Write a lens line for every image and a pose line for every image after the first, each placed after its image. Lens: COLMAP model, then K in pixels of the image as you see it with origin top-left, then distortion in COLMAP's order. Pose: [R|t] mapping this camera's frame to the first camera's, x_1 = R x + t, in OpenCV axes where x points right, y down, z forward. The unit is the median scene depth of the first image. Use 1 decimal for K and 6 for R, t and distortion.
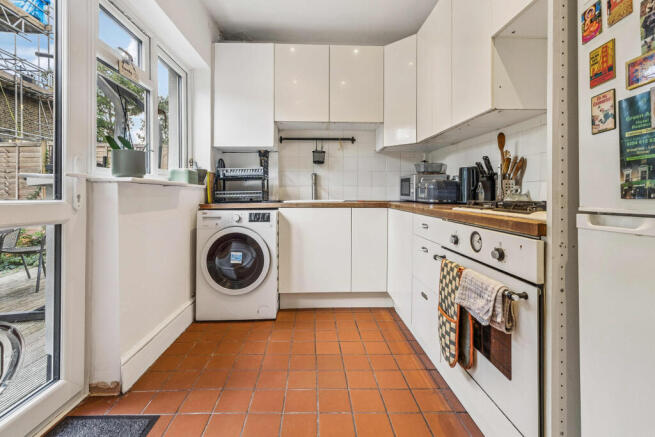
lens RADIAL K [[285.4, 0, 323.3], [0, 285.4, 192.9], [0, 0, 1]] dist [0.001070, -0.000294]
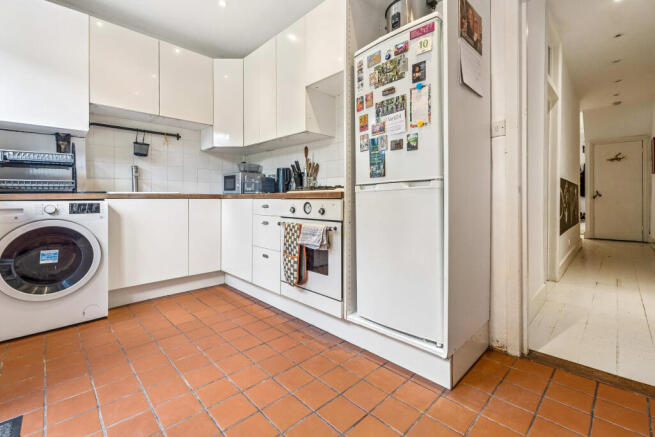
lens RADIAL K [[285.4, 0, 323.3], [0, 285.4, 192.9], [0, 0, 1]] dist [0.001070, -0.000294]
pose [[0.746290, 0.012130, 0.665510, -0.333399], [0.001201, 0.999808, -0.019570, 0.071092], [-0.665620, 0.015405, 0.746132, -0.213851]]
